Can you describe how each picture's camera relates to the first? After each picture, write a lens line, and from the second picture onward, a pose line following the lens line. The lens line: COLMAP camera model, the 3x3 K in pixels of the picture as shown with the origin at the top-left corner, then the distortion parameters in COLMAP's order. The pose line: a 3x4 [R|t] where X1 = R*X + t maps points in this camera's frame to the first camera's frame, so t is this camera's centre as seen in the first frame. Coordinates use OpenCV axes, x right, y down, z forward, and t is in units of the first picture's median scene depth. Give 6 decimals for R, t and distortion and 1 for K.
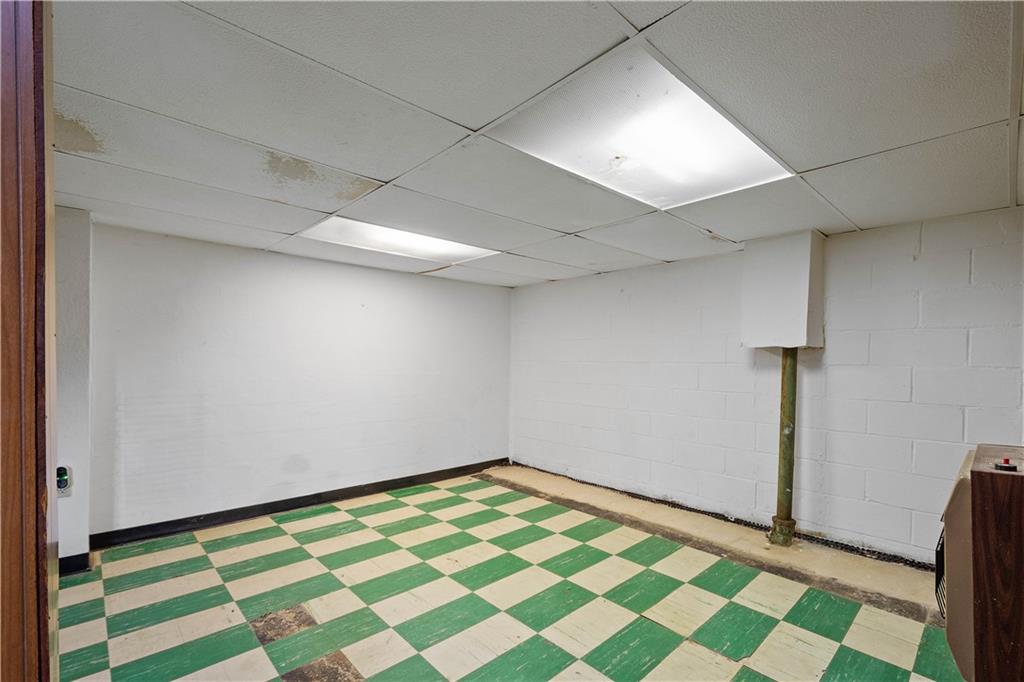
lens RADIAL K [[452.3, 0, 507.9], [0, 452.3, 351.5], [0, 0, 1]] dist [0.000005, -0.000303]
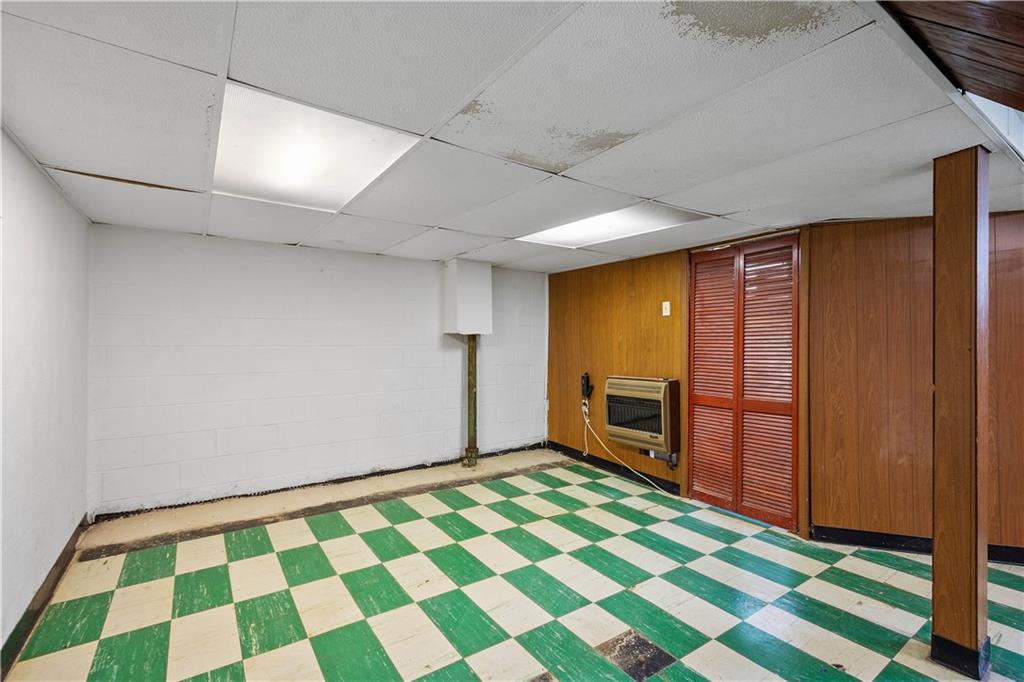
lens RADIAL K [[460.6, 0, 510.7], [0, 460.6, 325.9], [0, 0, 1]] dist [-0.001809, -0.000466]
pose [[0.144996, 0.018814, 0.989253, -0.802129], [-0.020666, 0.999659, -0.015983, -0.012364], [-0.989216, -0.018126, 0.145336, 0.596169]]
